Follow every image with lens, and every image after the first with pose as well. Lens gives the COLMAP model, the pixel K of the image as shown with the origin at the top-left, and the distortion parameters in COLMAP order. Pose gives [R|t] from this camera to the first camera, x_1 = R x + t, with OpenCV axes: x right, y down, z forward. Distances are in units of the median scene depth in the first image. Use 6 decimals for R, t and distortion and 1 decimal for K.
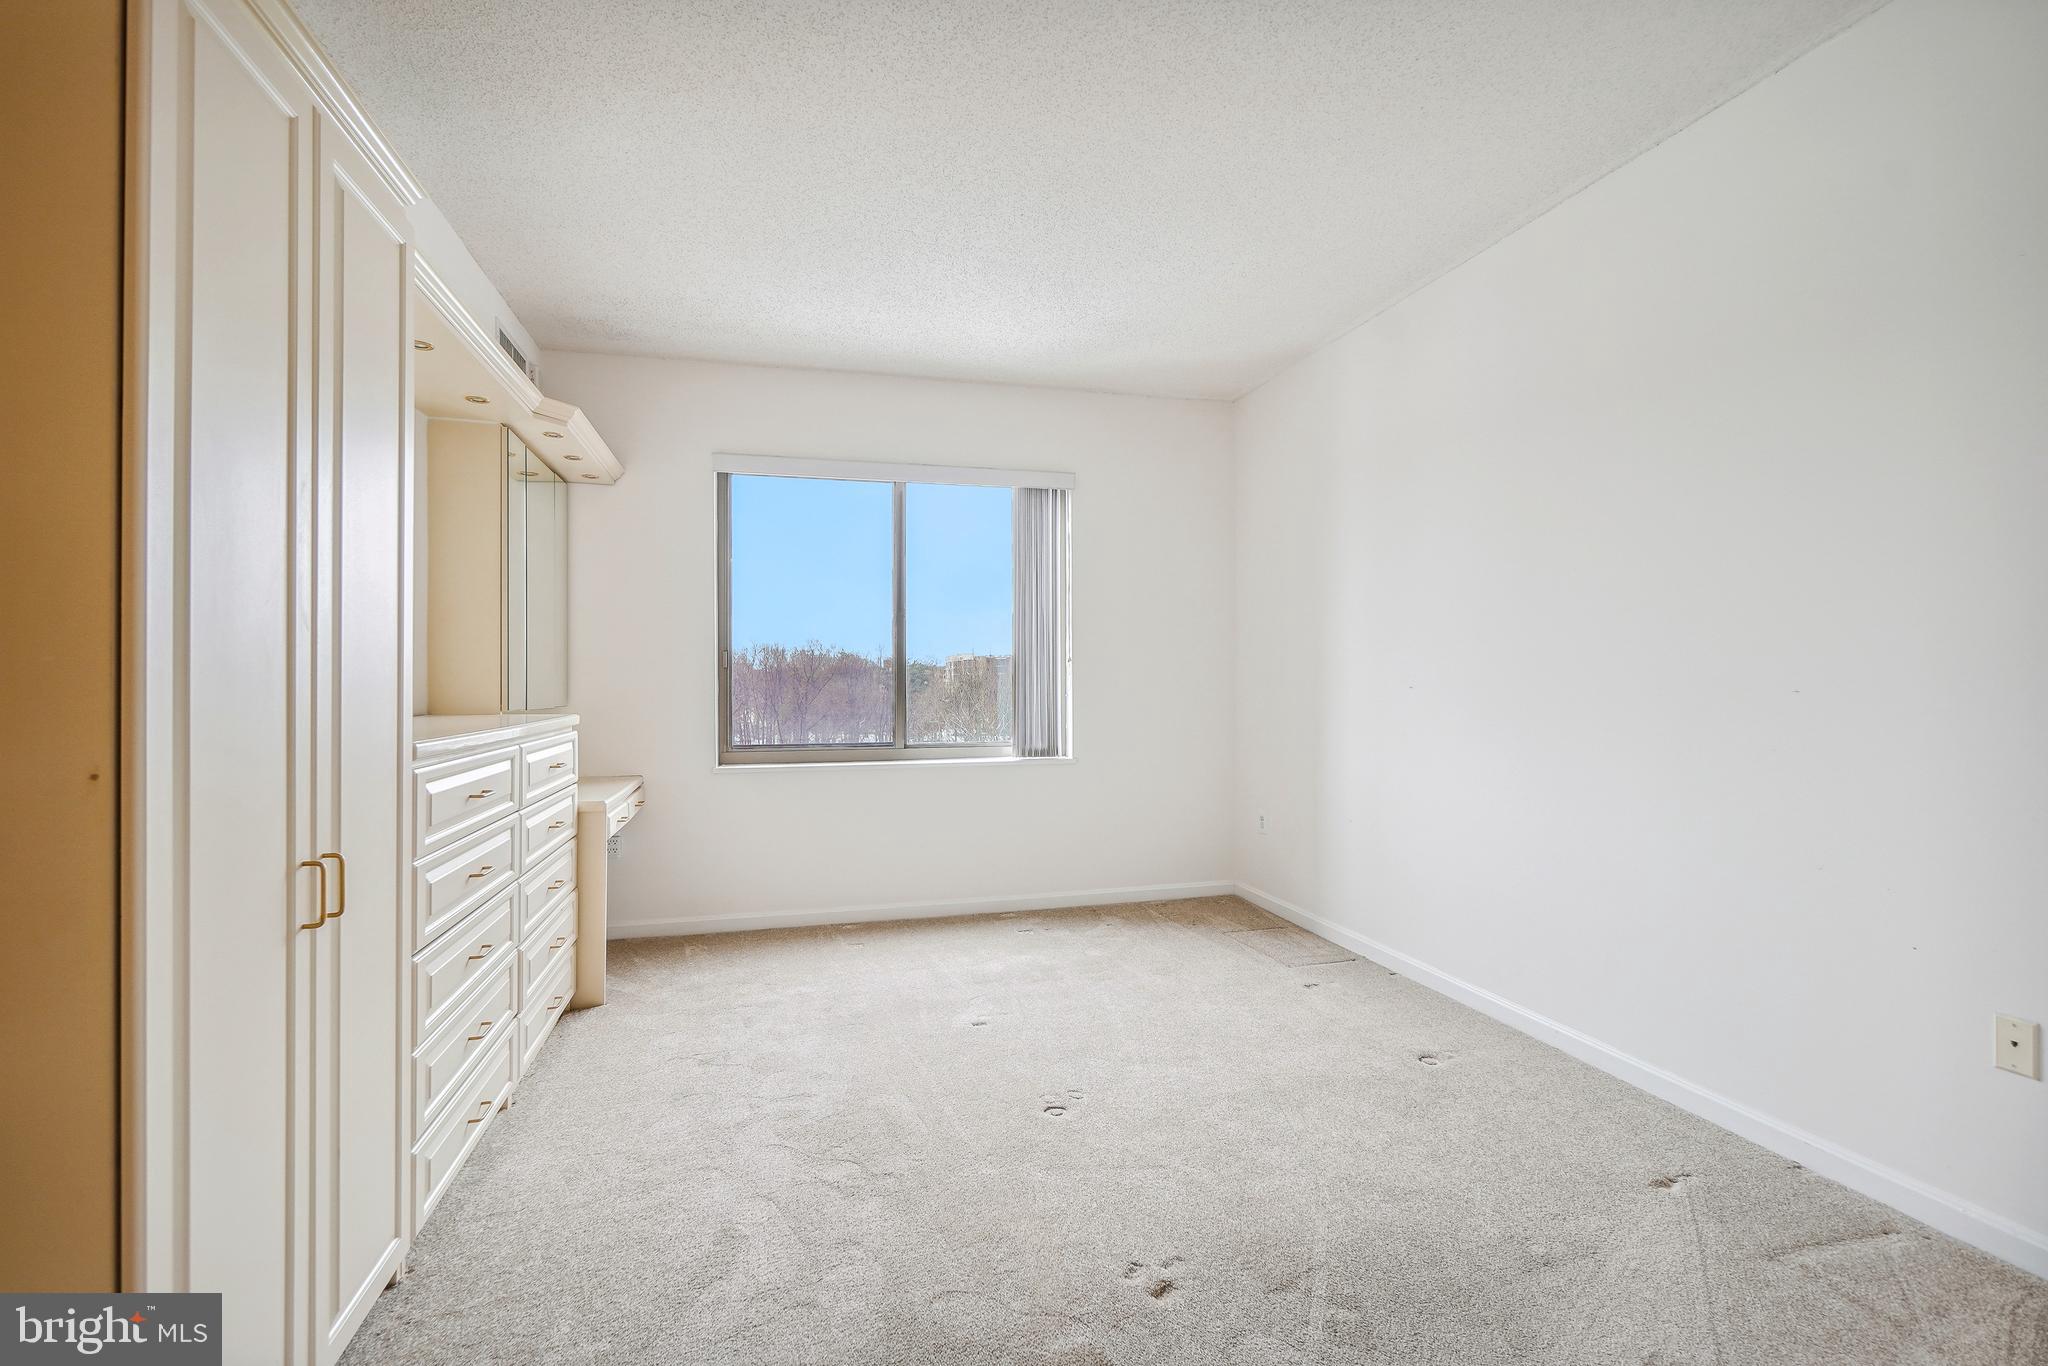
lens RADIAL K [[909.1, 0, 992.5], [0, 909.1, 672.3], [0, 0, 1]] dist [0.001576, -0.000762]
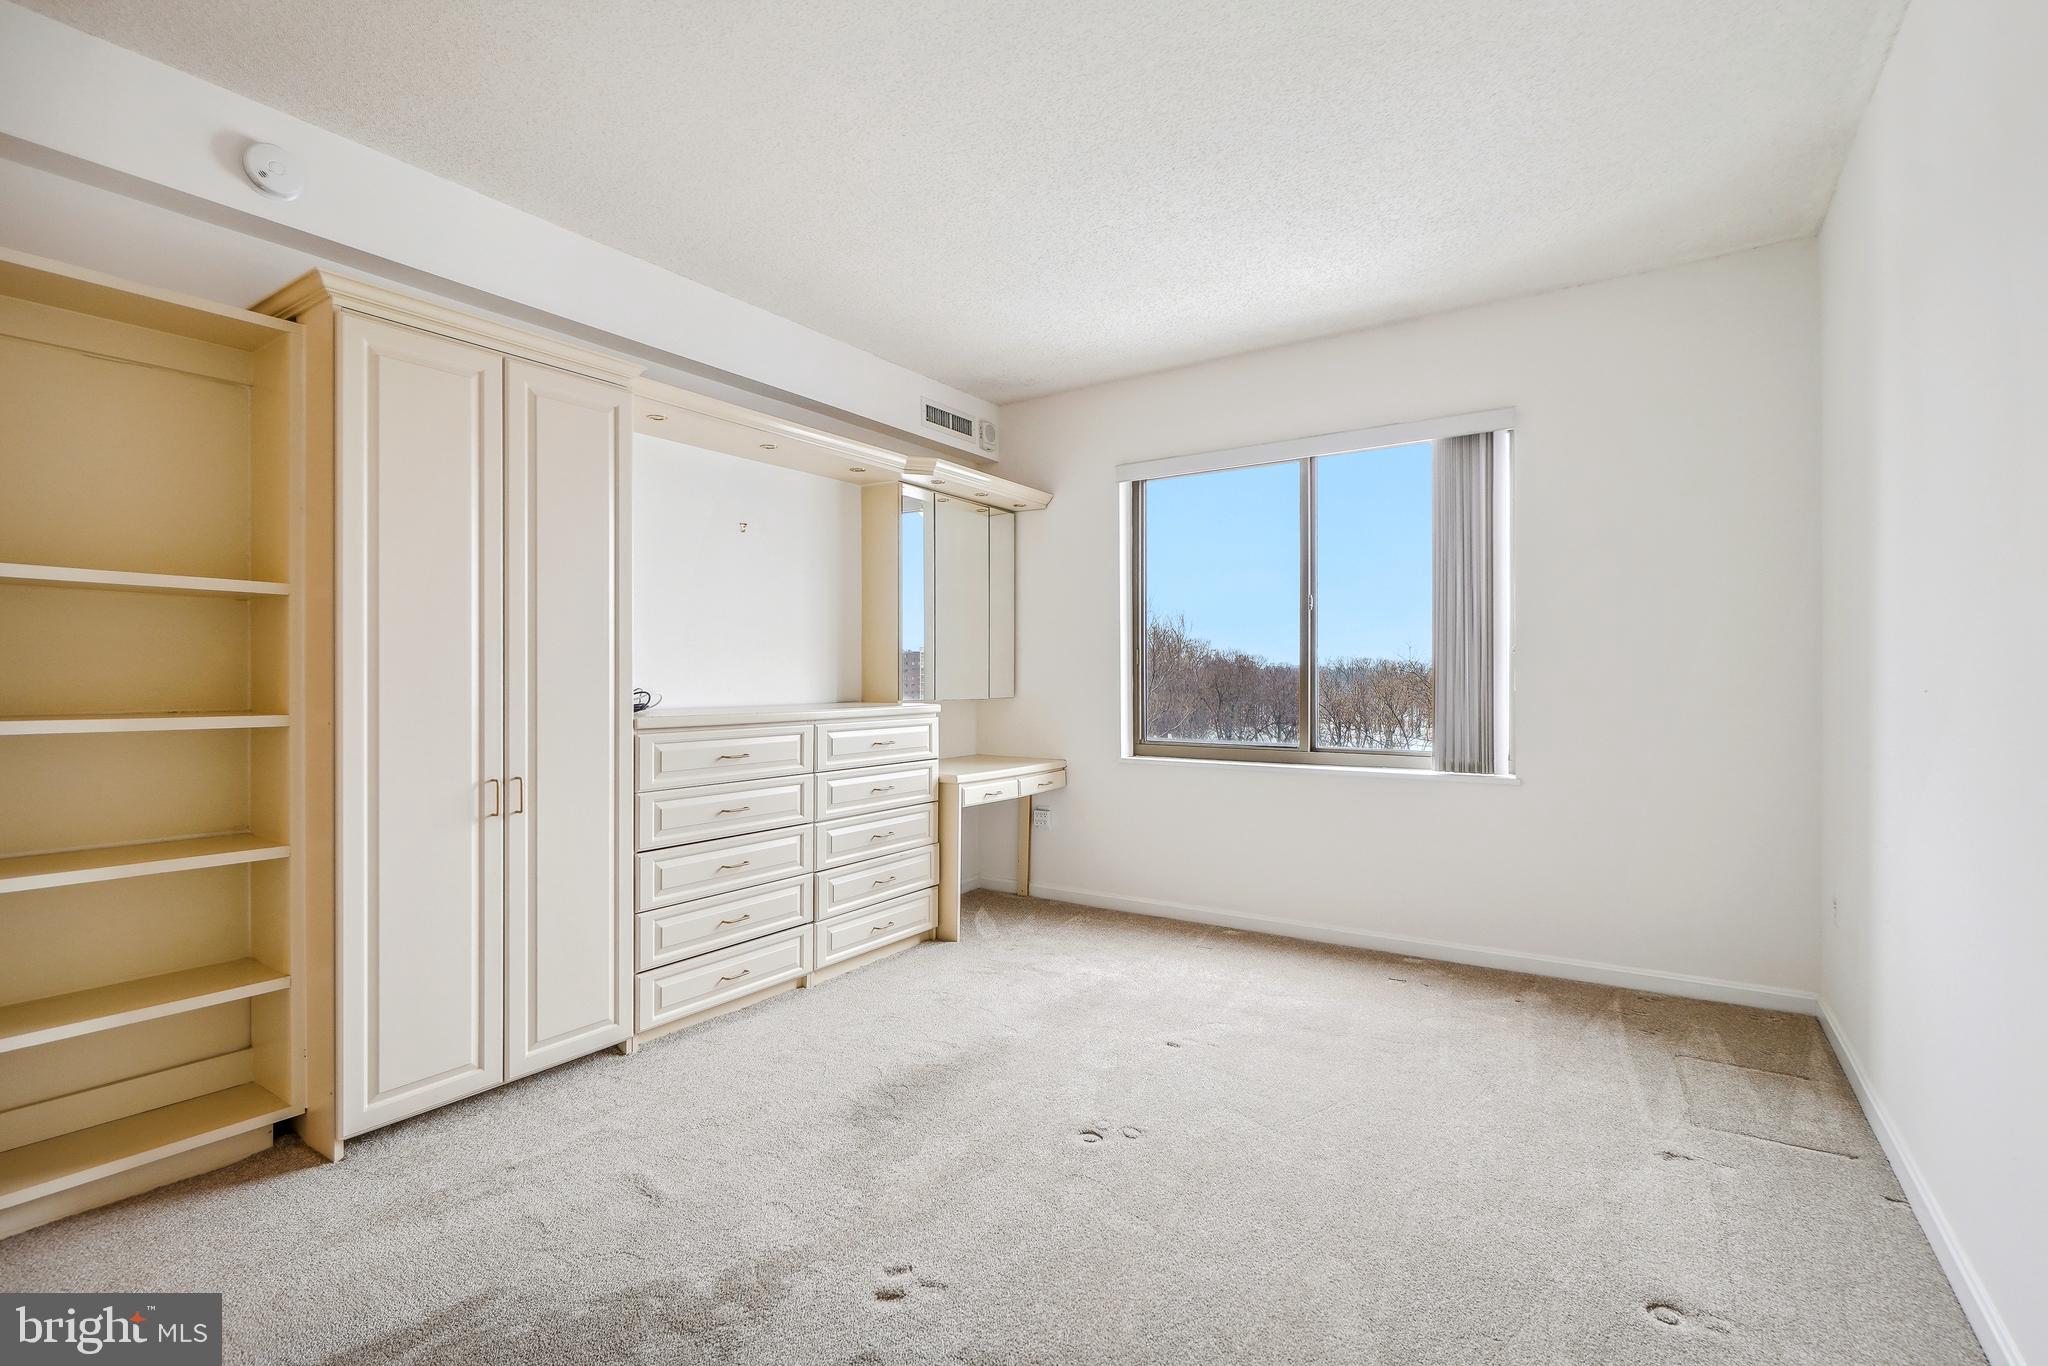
lens RADIAL K [[909.1, 0, 992.5], [0, 909.1, 672.3], [0, 0, 1]] dist [0.001576, -0.000762]
pose [[0.664857, -0.003109, -0.746965, 0.397660], [0.007062, 0.999973, 0.002123, 0.000445], [0.746938, -0.006686, 0.664860, 0.171974]]
